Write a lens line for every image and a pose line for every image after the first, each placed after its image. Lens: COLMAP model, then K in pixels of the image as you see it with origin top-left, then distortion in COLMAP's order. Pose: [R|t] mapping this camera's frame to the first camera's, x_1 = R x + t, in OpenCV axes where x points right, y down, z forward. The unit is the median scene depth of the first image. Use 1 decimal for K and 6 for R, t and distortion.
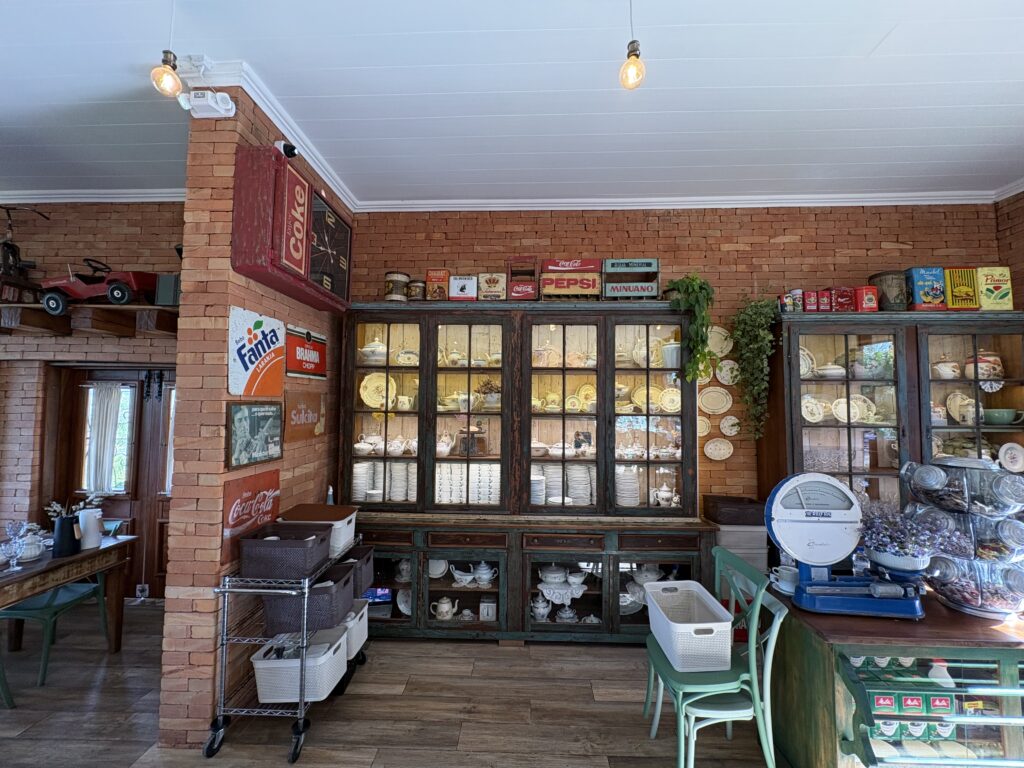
lens RADIAL K [[412.3, 0, 510.9], [0, 412.3, 382.3], [0, 0, 1]] dist [0.001731, -0.000414]
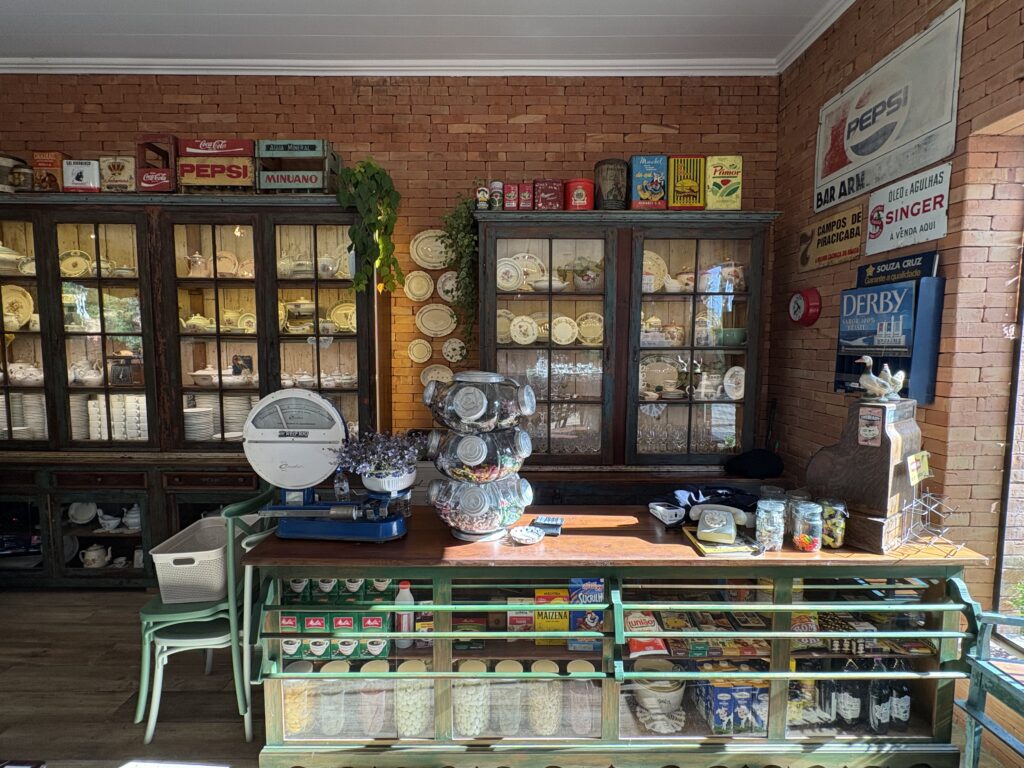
lens RADIAL K [[499.3, 0, 510.9], [0, 499.3, 384.1], [0, 0, 1]] dist [0.001312, -0.000112]
pose [[0.999254, -0.005526, 0.038211, 0.683583], [0.000278, 0.990709, 0.135999, 0.038748], [-0.038607, -0.135886, 0.989972, -0.040987]]
